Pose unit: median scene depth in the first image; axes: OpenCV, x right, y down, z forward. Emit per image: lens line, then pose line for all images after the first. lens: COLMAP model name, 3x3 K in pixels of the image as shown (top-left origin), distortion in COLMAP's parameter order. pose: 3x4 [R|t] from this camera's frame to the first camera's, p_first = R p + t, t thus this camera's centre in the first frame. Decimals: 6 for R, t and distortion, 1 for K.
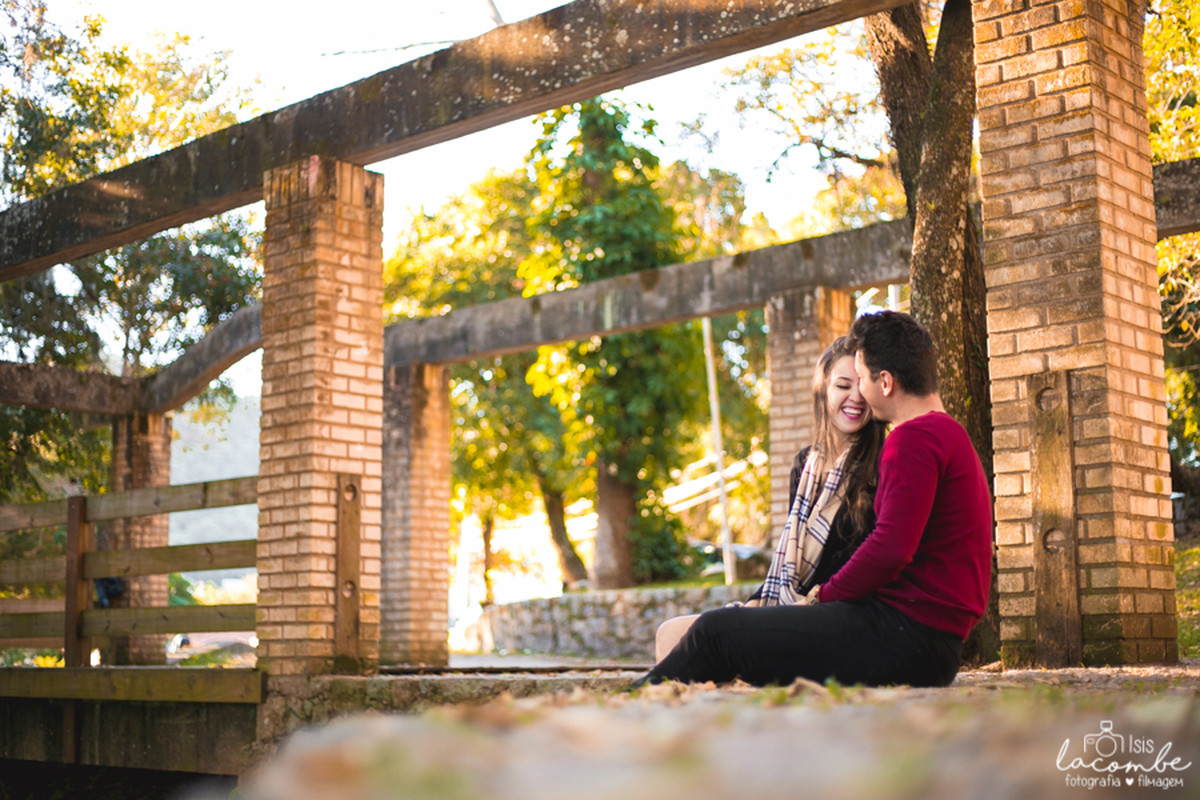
lens RADIAL K [[1772.3, 0, 603.1], [0, 1772.3, 398.2], [0, 0, 1]] dist [-0.120173, 0.000000]
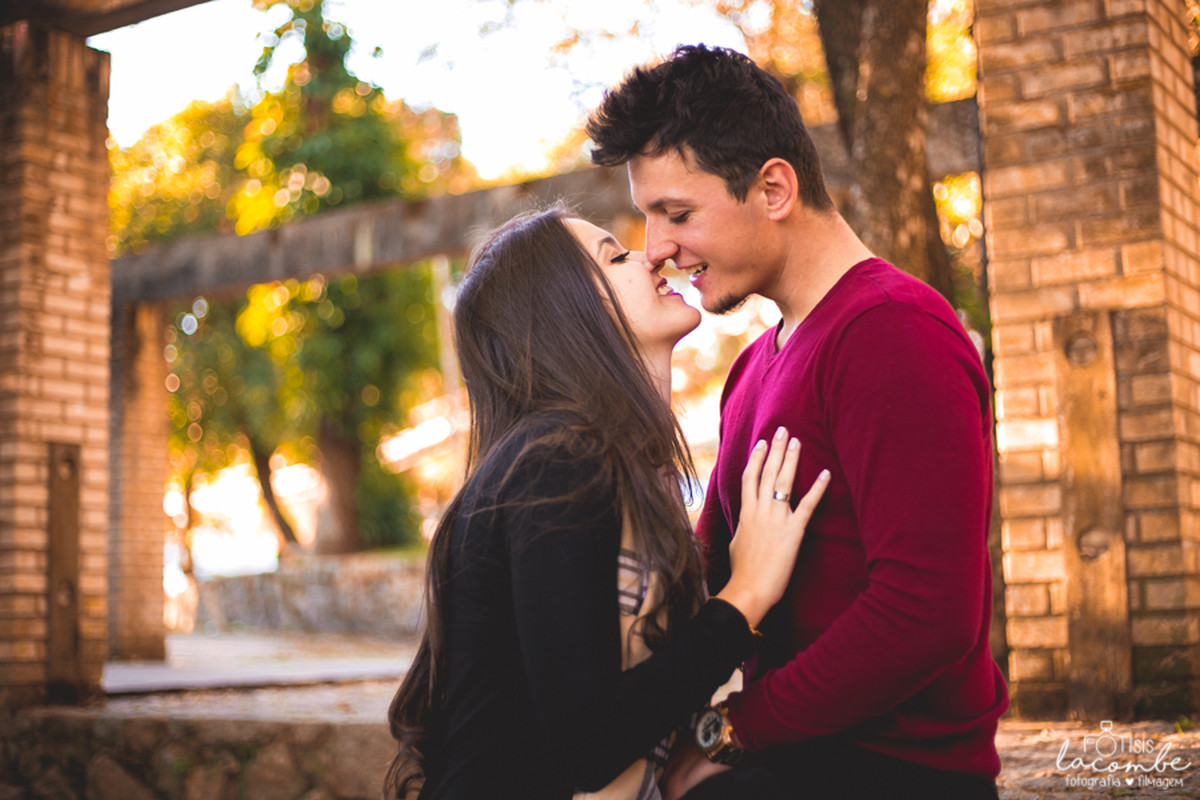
lens RADIAL K [[1772.3, 0, 600.9], [0, 1772.3, 401.9], [0, 0, 1]] dist [-0.120173, 0.000000]
pose [[0.984589, 0.005122, 0.174808, -0.049671], [-0.010026, 0.999580, 0.027179, 0.003178], [-0.174596, -0.028513, 0.984227, 0.221981]]
